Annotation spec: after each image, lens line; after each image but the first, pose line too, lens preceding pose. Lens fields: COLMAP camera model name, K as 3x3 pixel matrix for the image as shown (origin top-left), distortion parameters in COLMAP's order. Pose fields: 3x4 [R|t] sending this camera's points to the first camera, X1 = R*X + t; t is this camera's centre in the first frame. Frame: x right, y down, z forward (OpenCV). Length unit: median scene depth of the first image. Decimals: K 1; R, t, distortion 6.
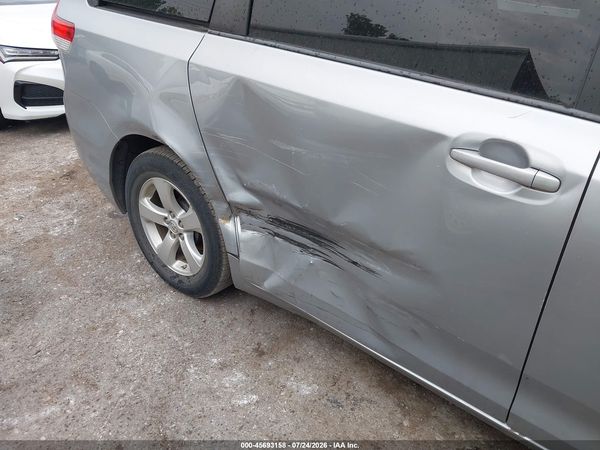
lens RADIAL K [[470.4, 0, 298.9], [0, 470.4, 223.6], [0, 0, 1]] dist [0.022076, -0.024773]
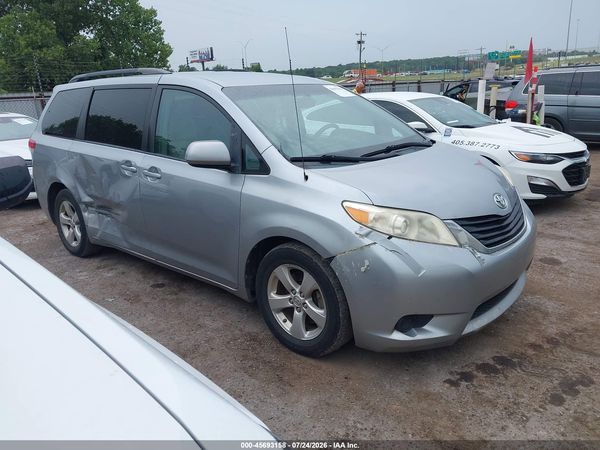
lens RADIAL K [[470.4, 0, 297.4], [0, 470.4, 222.1], [0, 0, 1]] dist [0.022076, -0.024773]
pose [[0.998155, -0.048103, -0.037050, 1.076694], [0.037899, 0.970336, -0.238771, 0.698883], [0.047436, 0.236926, 0.970369, -1.367173]]
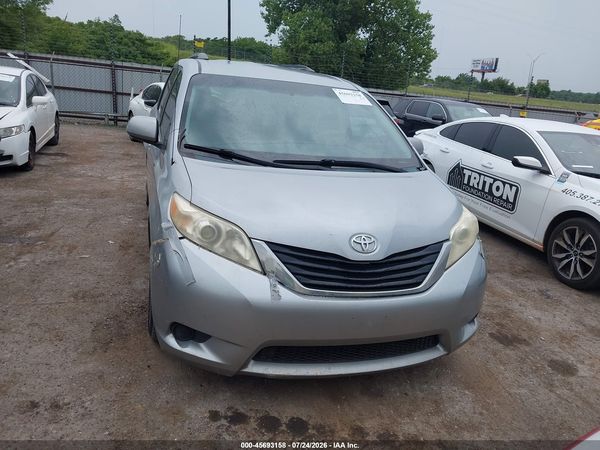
lens RADIAL K [[470.4, 0, 296.2], [0, 470.4, 220.9], [0, 0, 1]] dist [0.022076, -0.024773]
pose [[0.838593, 0.210530, -0.502432, 2.194378], [-0.336883, 0.925217, -0.174594, 0.505294], [0.428101, 0.315675, 0.846805, -1.004036]]
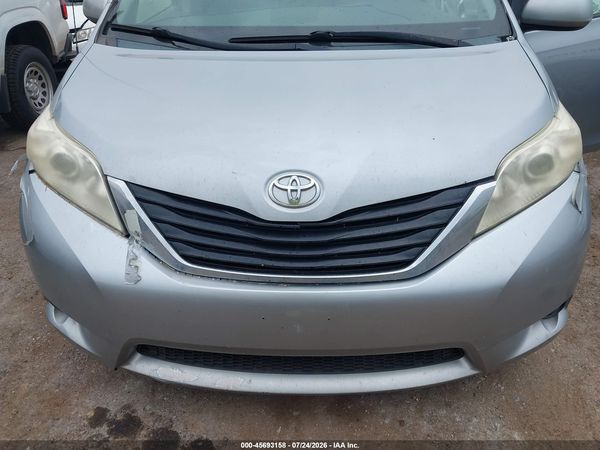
lens RADIAL K [[470.4, 0, 299.5], [0, 470.4, 223.2], [0, 0, 1]] dist [0.022076, -0.024773]
pose [[0.615011, 0.367021, -0.697895, 2.232527], [-0.359310, 0.918284, 0.166286, 0.193748], [0.701896, 0.148493, 0.696629, -0.273385]]
